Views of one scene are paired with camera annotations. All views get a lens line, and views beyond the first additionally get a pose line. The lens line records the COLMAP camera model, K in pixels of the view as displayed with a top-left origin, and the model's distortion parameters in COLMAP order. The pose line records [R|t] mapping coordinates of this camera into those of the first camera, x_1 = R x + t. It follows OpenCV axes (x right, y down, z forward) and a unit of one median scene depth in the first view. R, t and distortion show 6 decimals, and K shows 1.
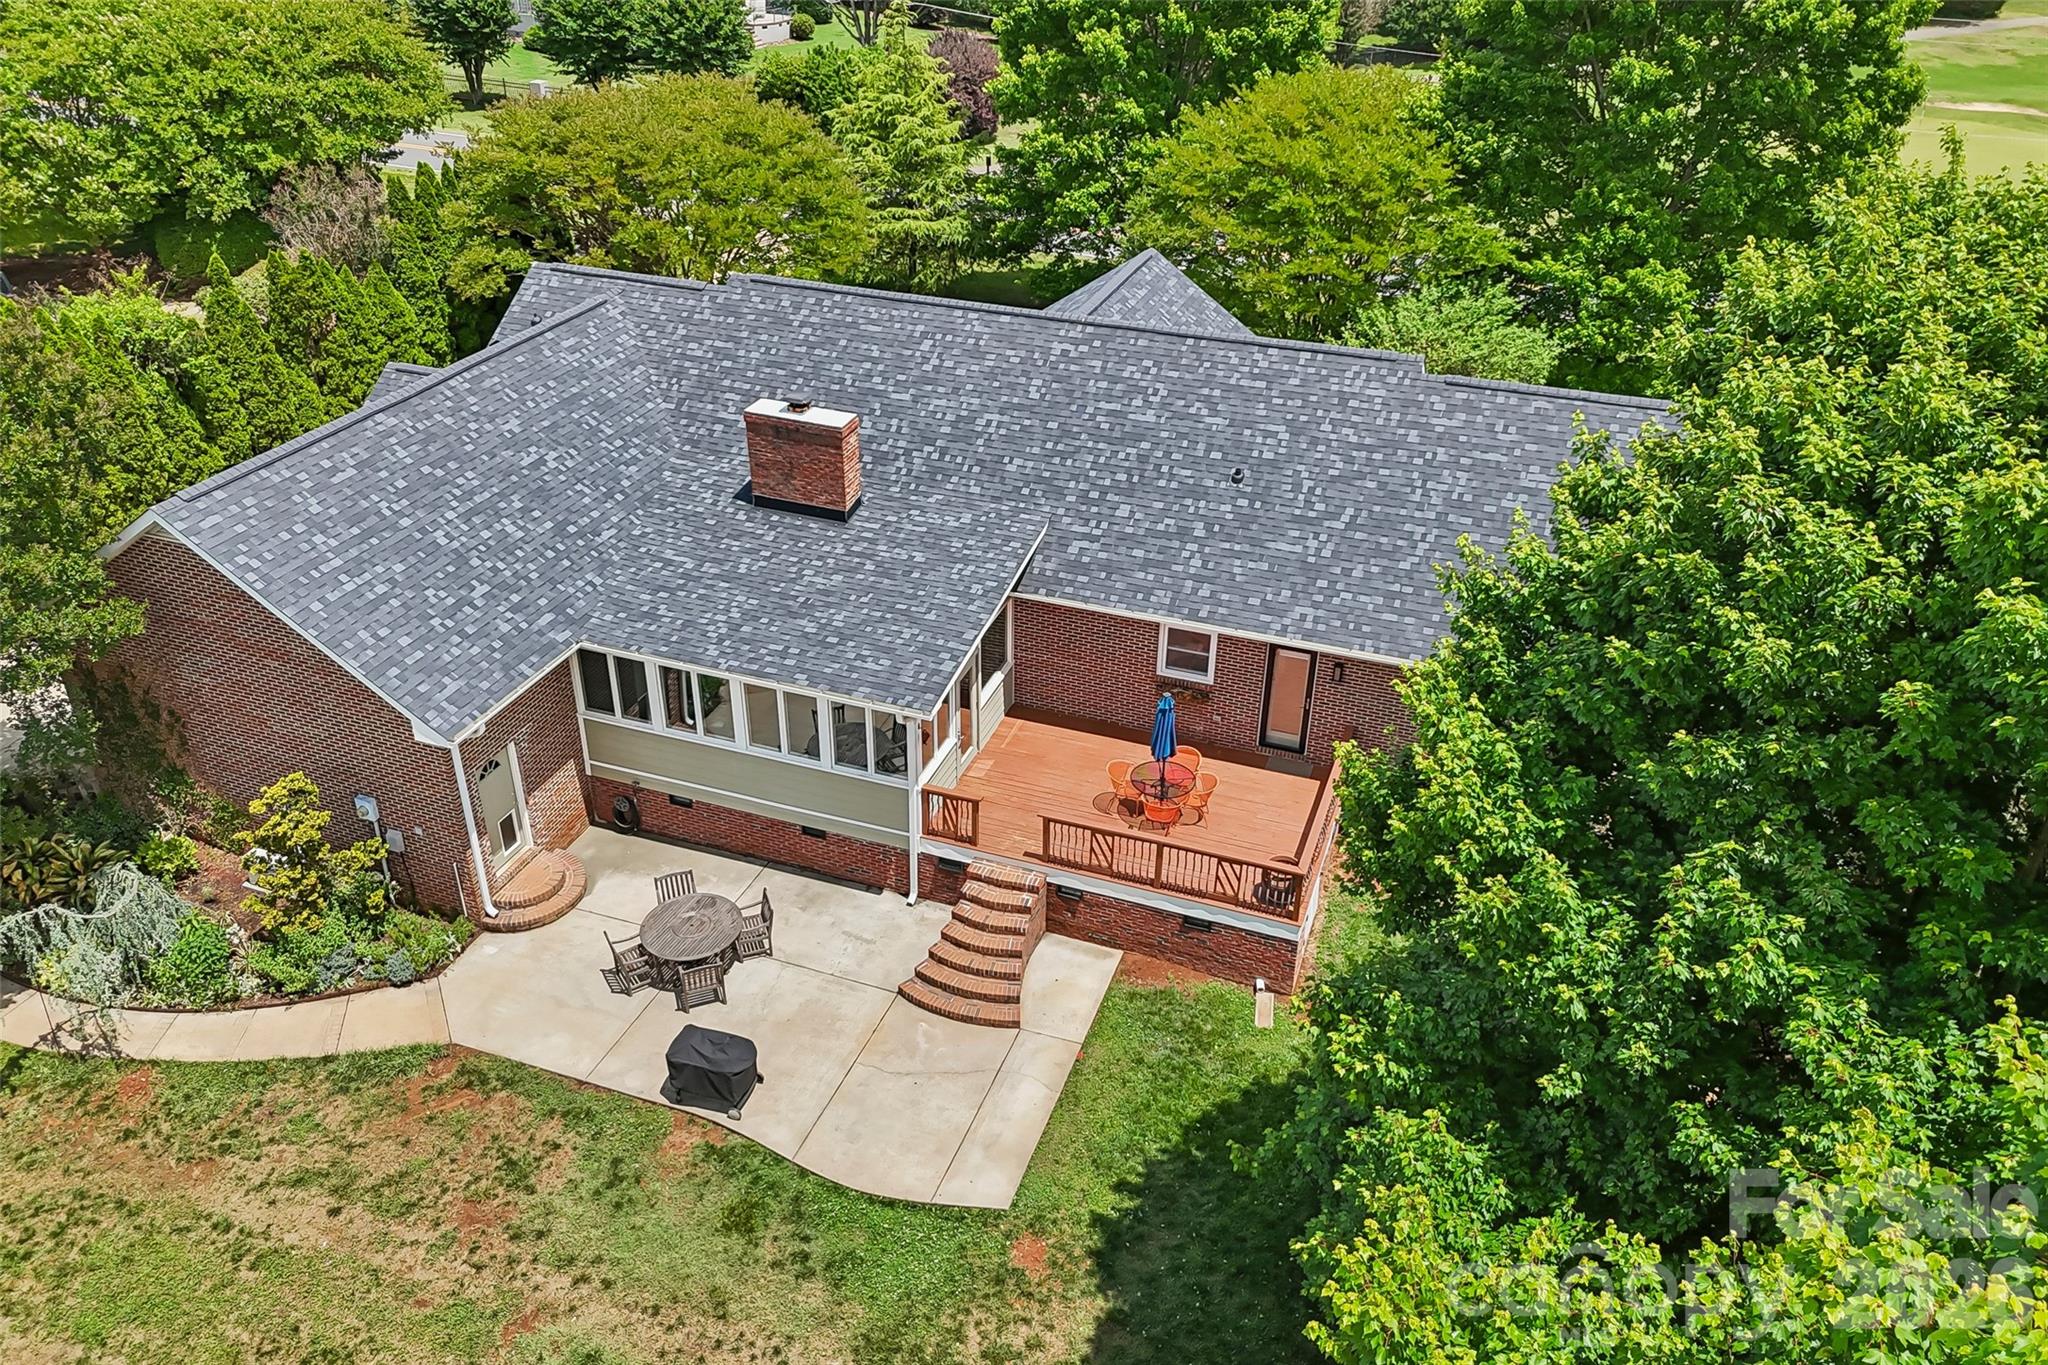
lens RADIAL K [[1531.6, 0, 1024.0], [0, 1531.6, 682.5], [0, 0, 1]] dist [0.181830, -0.395617]
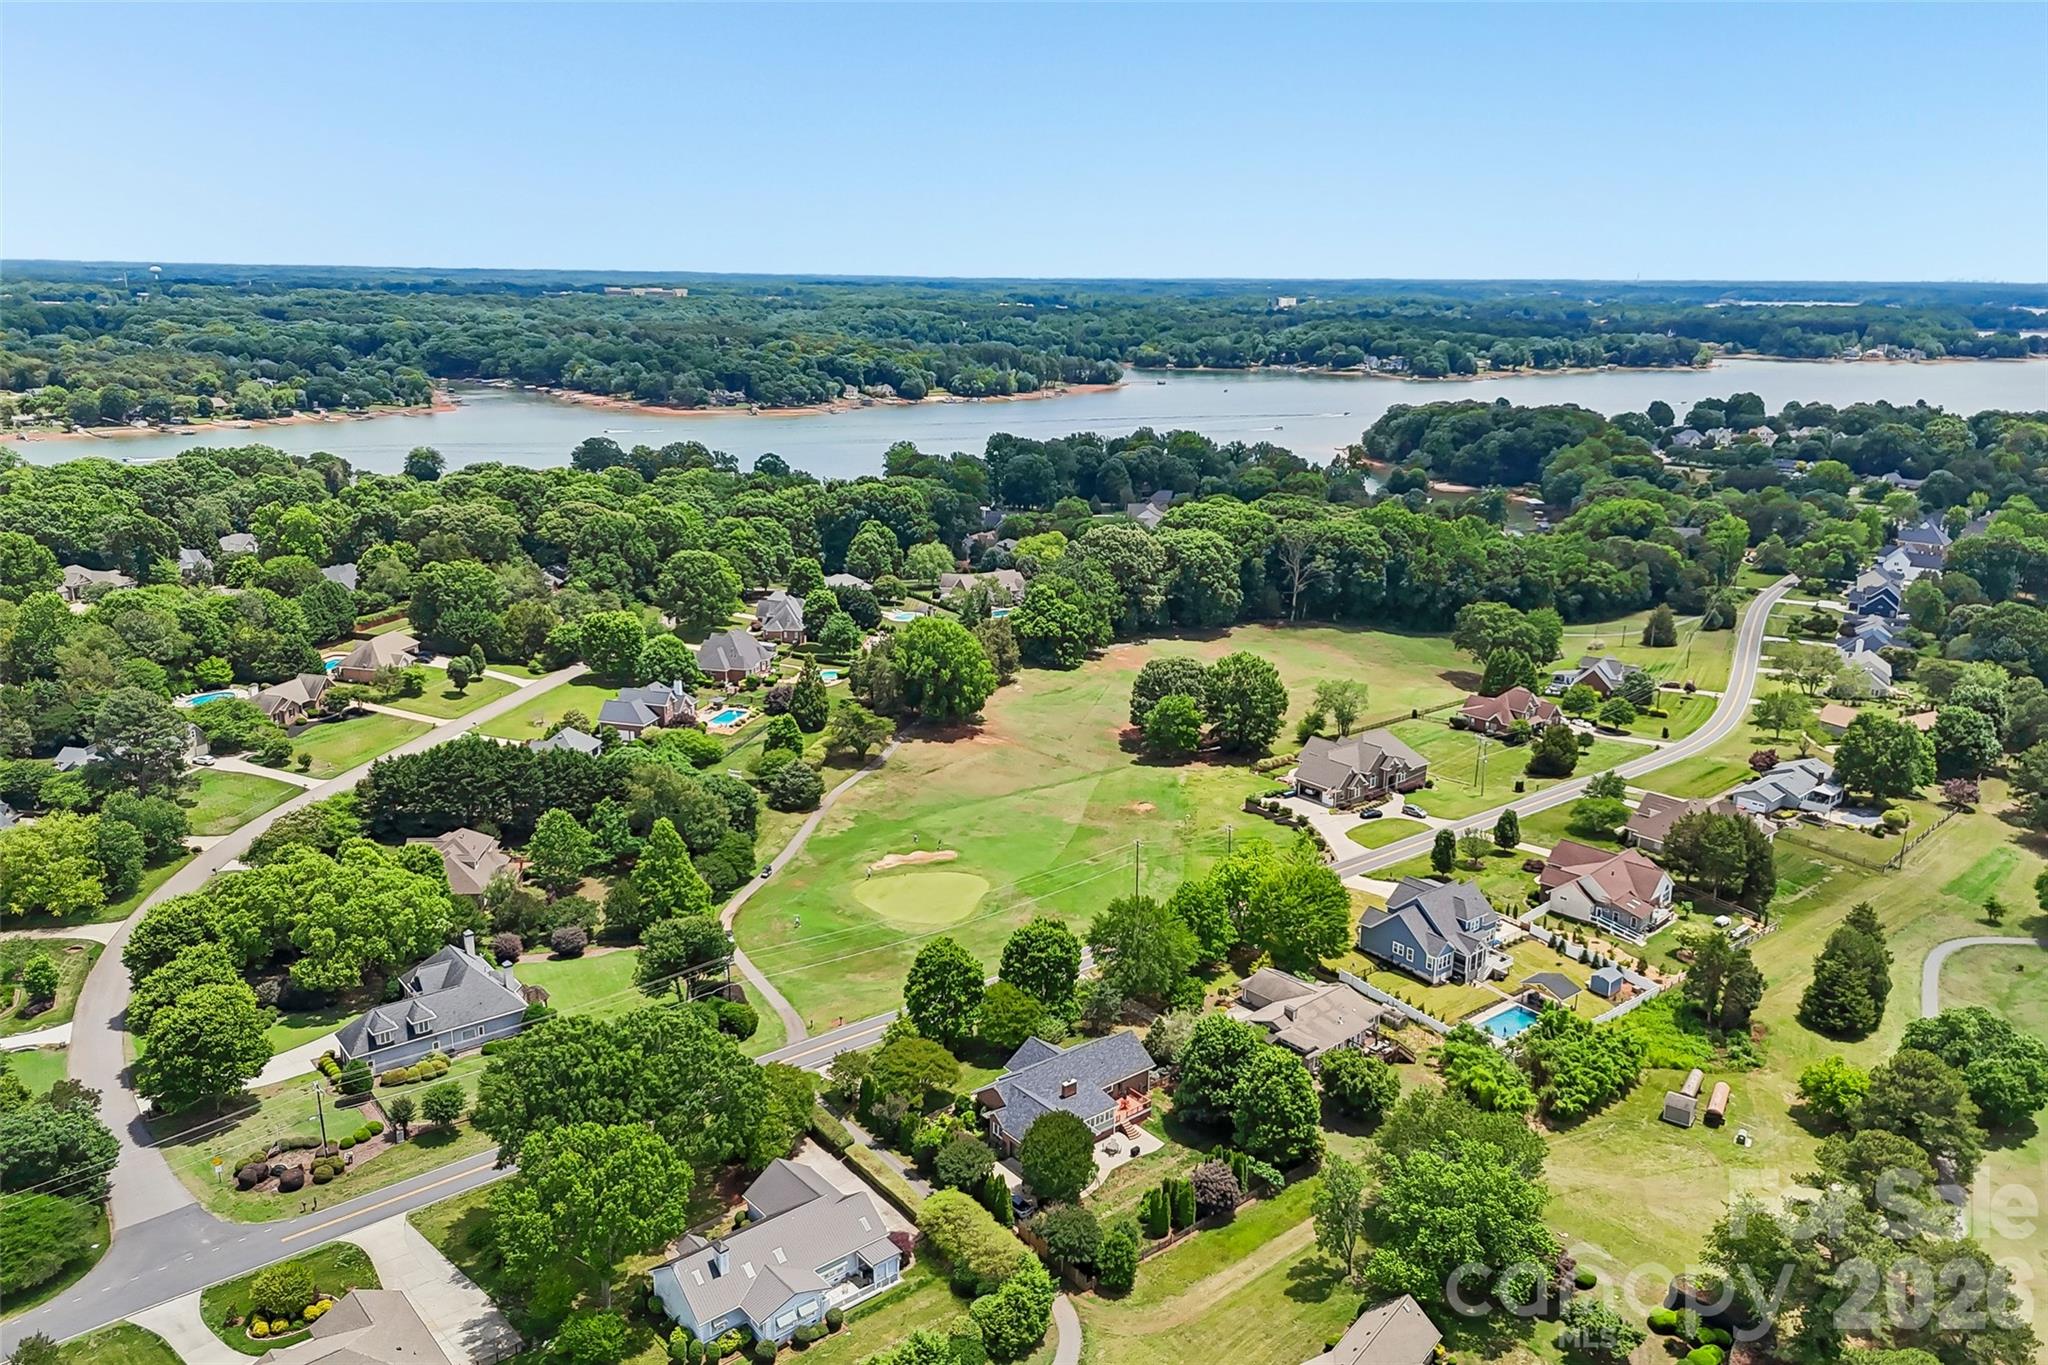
lens RADIAL K [[1490.8, 0, 1024.0], [0, 1490.8, 682.5], [0, 0, 1]] dist [0.100975, -0.121073]
pose [[0.509056, -0.223525, 0.831203, -5.636523], [0.428237, 0.903460, -0.019310, -1.810964], [-0.746643, 0.365782, 0.555633, -3.390097]]
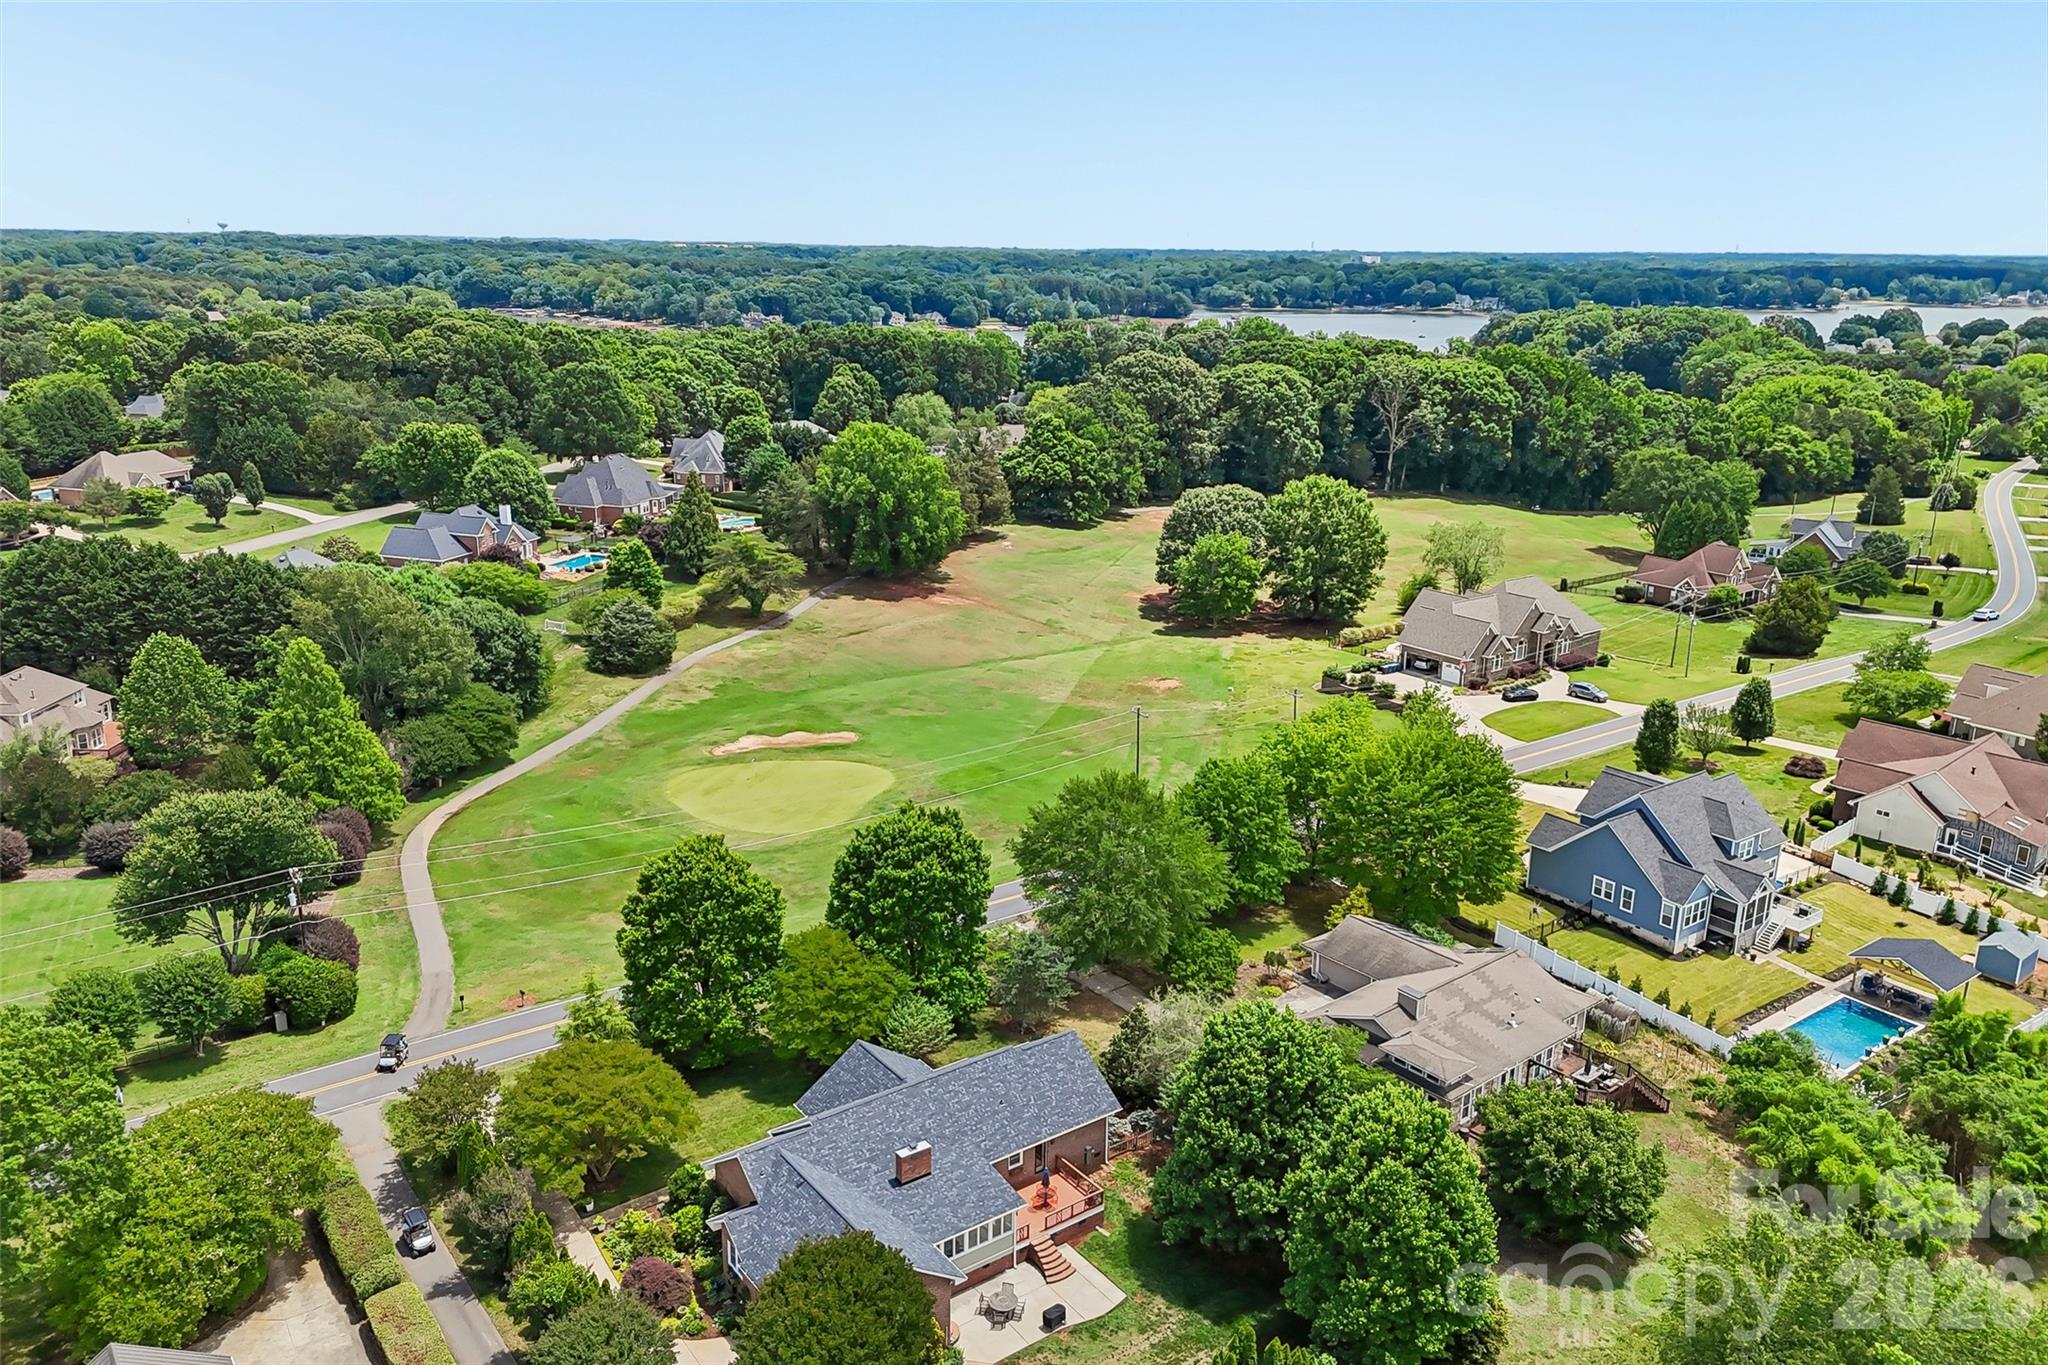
lens RADIAL K [[1500.0, 0, 1024.0], [0, 1500.0, 682.5], [0, 0, 1]] dist [0.045231, -0.002423]
pose [[0.551137, -0.228203, 0.802603, -2.278499], [0.413979, 0.909928, -0.025556, -0.872490], [-0.724479, 0.346346, 0.595966, -1.325297]]
